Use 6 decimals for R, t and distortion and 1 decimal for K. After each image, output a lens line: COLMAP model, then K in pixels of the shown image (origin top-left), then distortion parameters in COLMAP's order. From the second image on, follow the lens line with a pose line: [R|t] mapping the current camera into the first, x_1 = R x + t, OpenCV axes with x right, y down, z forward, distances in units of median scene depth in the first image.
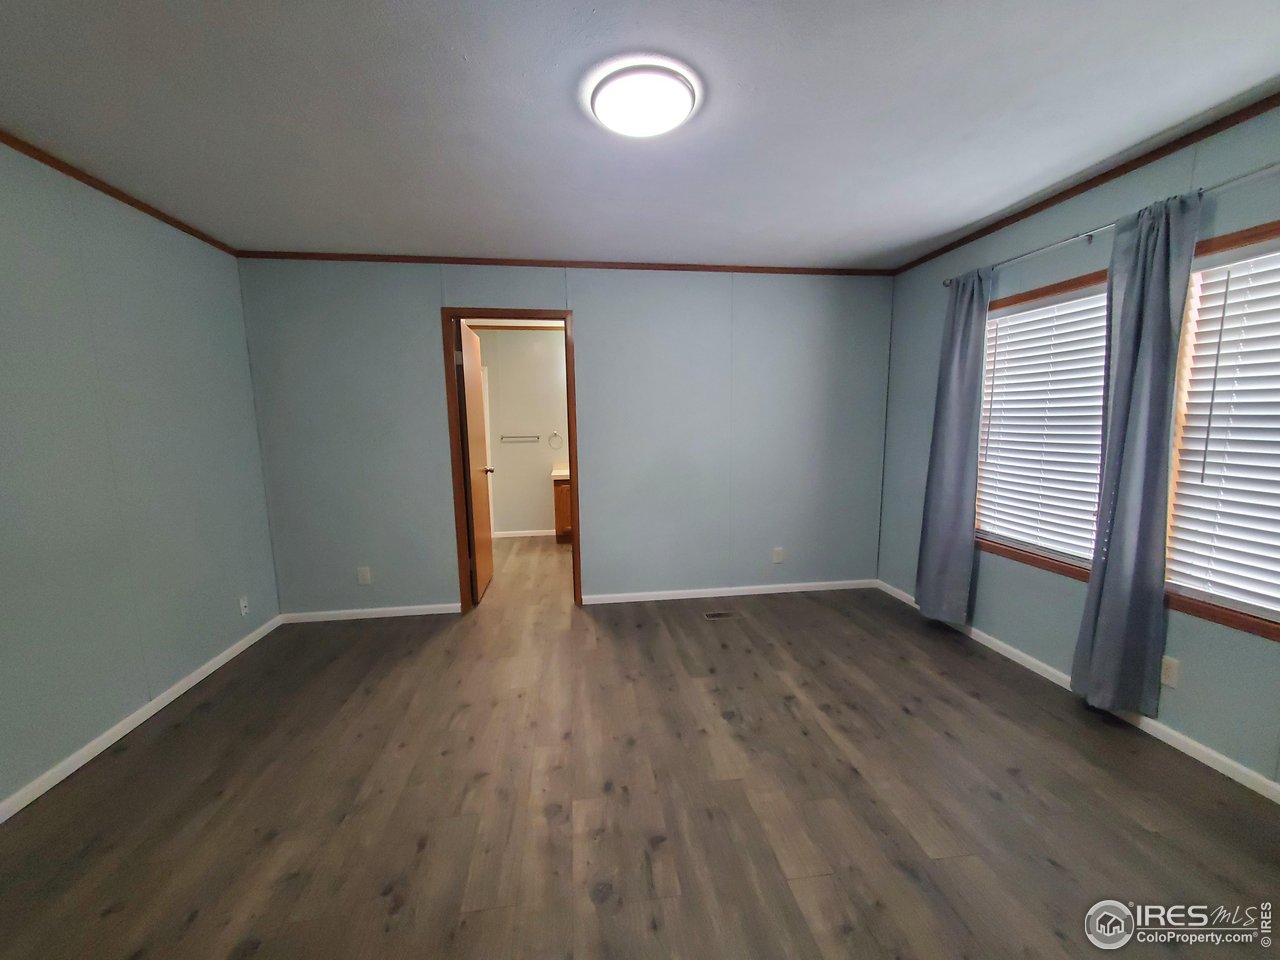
lens RADIAL K [[506.6, 0, 640.7], [0, 506.6, 491.7], [0, 0, 1]] dist [0.001798, 0.000284]
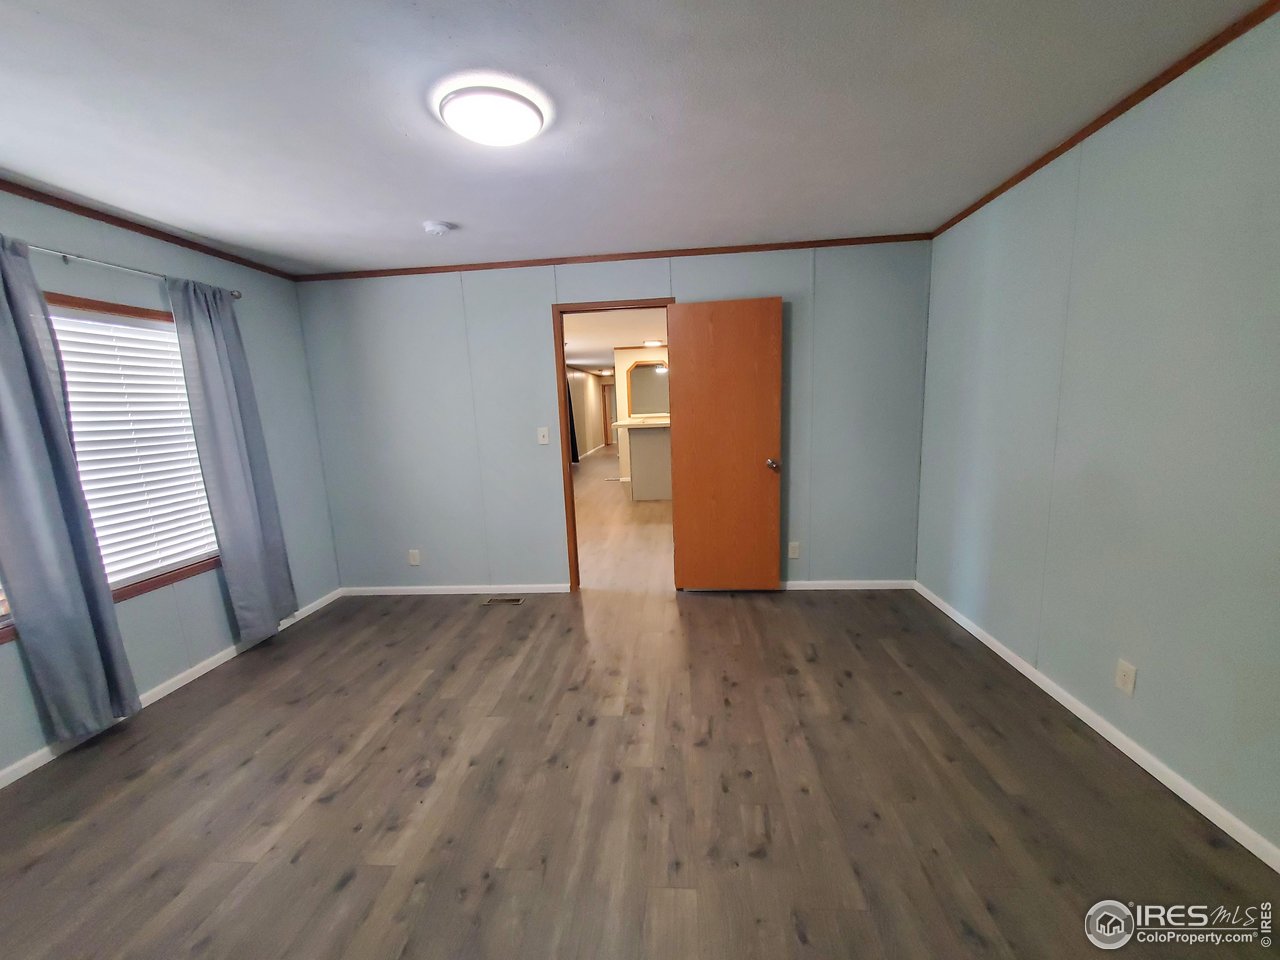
lens RADIAL K [[506.6, 0, 640.7], [0, 506.6, 491.7], [0, 0, 1]] dist [0.001798, 0.000284]
pose [[-0.975085, 0.019909, 0.220937, -0.427246], [0.086179, 0.951733, 0.294580, -0.268191], [-0.204409, 0.306280, -0.929736, 1.810147]]
